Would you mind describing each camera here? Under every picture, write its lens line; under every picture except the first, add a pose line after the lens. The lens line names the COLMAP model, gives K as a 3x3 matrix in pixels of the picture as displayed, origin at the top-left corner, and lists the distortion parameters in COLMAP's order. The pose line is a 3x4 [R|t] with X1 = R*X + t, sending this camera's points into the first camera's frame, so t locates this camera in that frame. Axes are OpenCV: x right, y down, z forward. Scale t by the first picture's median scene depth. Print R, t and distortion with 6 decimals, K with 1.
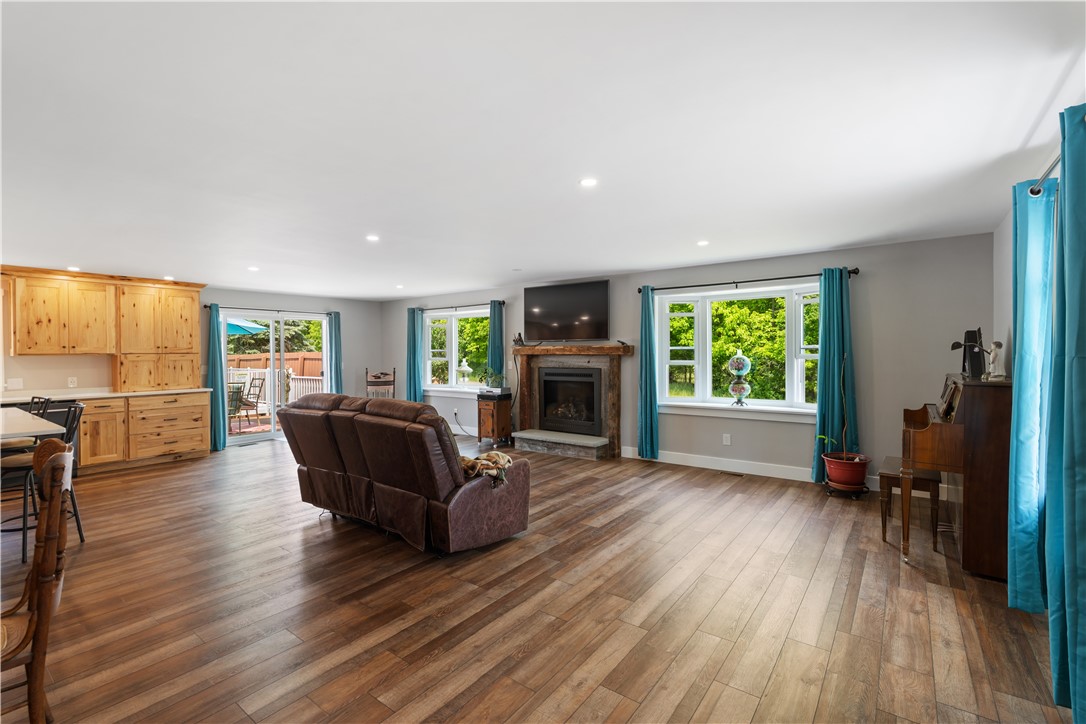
lens RADIAL K [[483.7, 0, 549.2], [0, 483.7, 354.5], [0, 0, 1]] dist [-0.001995, 0.000152]
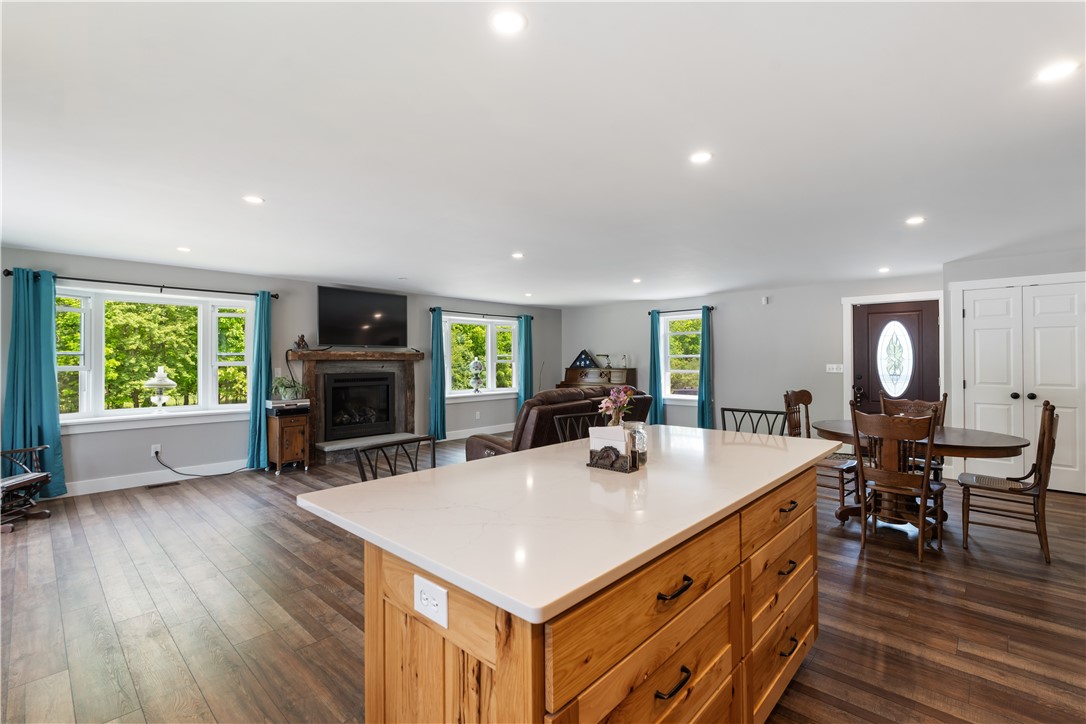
lens RADIAL K [[483.7, 0, 545.5], [0, 483.7, 358.4], [0, 0, 1]] dist [-0.001995, 0.000152]
pose [[0.111482, 0.008398, 0.993731, -1.032873], [0.006229, 0.999939, -0.009149, 0.009216], [-0.993747, 0.007210, 0.111422, 0.558519]]
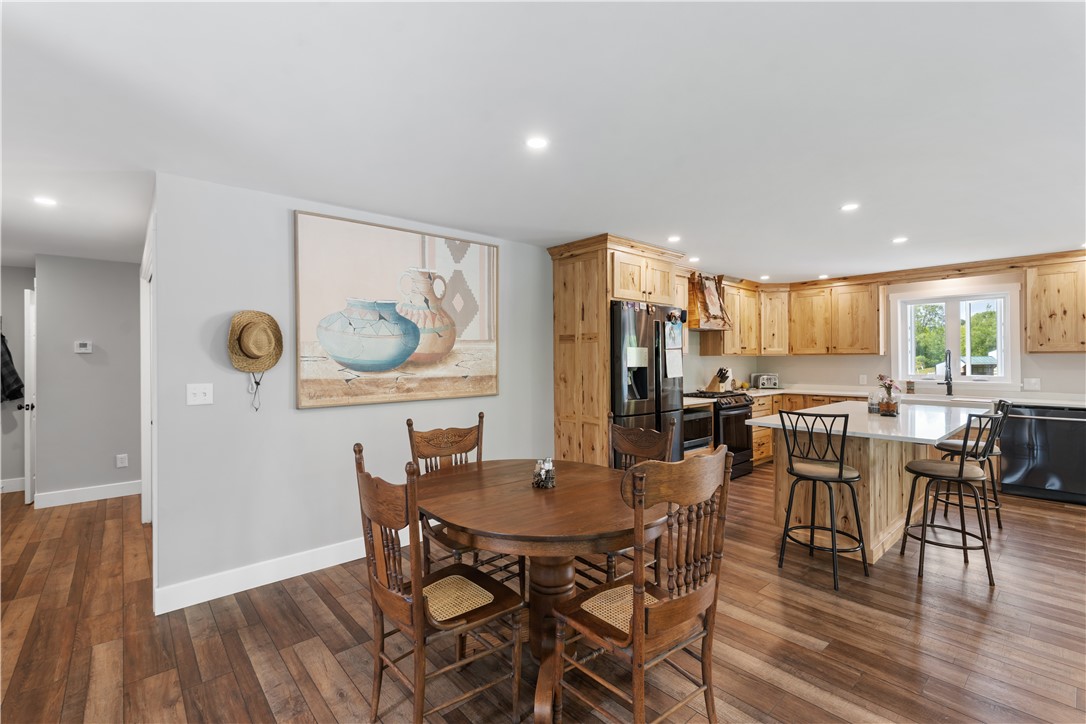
lens RADIAL K [[483.7, 0, 543.0], [0, 483.7, 355.8], [0, 0, 1]] dist [-0.001995, 0.000152]
pose [[-0.209560, 0.004432, -0.977786, -0.014523], [0.003940, 0.999985, 0.003688, -0.000423], [0.977788, -0.003079, -0.209574, 0.255056]]
